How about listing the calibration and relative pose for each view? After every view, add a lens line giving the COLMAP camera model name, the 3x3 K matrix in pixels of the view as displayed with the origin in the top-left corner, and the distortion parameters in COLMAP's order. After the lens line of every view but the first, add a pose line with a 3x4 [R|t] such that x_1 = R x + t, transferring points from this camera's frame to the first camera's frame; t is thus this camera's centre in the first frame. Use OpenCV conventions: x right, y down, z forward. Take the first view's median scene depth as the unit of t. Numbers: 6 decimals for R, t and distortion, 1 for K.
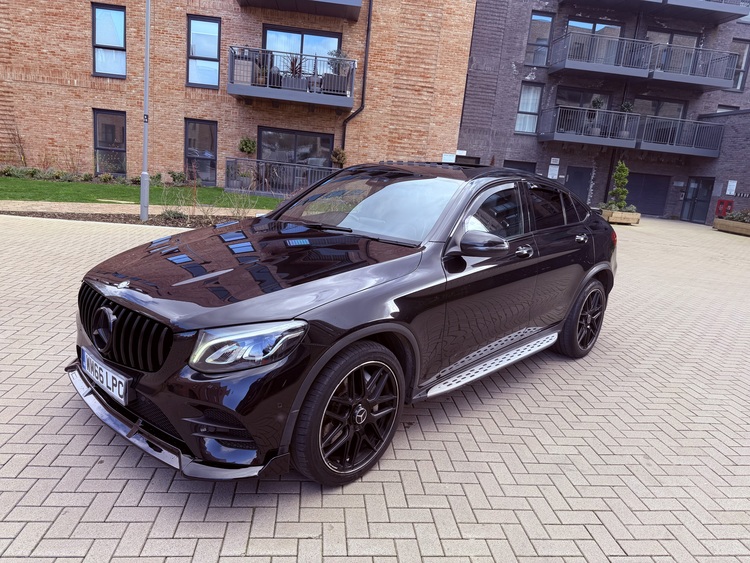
lens RADIAL K [[529.1, 0, 377.9], [0, 529.1, 283.9], [0, 0, 1]] dist [0.007272, -0.014064]
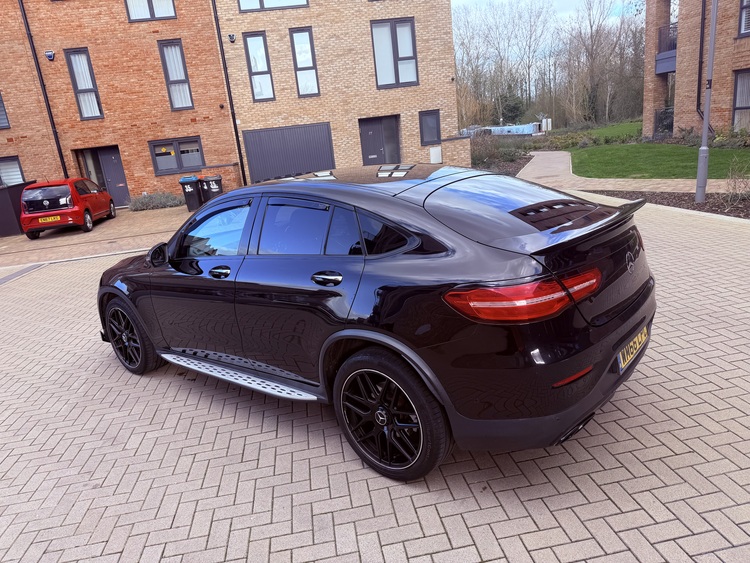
lens RADIAL K [[529.1, 0, 377.9], [0, 529.1, 283.9], [0, 0, 1]] dist [0.007272, -0.014064]
pose [[0.049824, 0.178169, -0.982738, 0.232541], [-0.102008, 0.979722, 0.172451, -0.044124], [0.993535, 0.091655, 0.066988, 0.228381]]
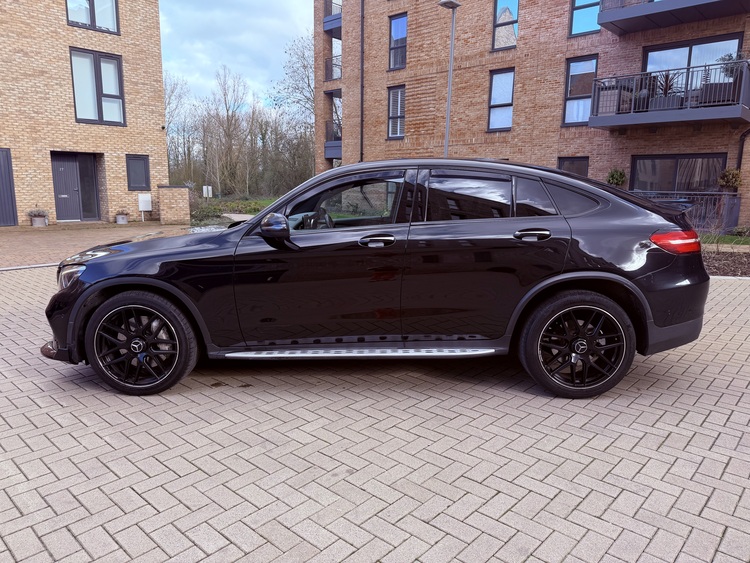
lens RADIAL K [[519.9, 0, 372.3], [0, 519.9, 283.1], [0, 0, 1]] dist [0.056412, -0.059948]
pose [[0.665327, 0.050538, -0.744840, 0.182500], [-0.111975, 0.993175, -0.032634, 0.008182], [0.738107, 0.105116, 0.666445, 0.069418]]
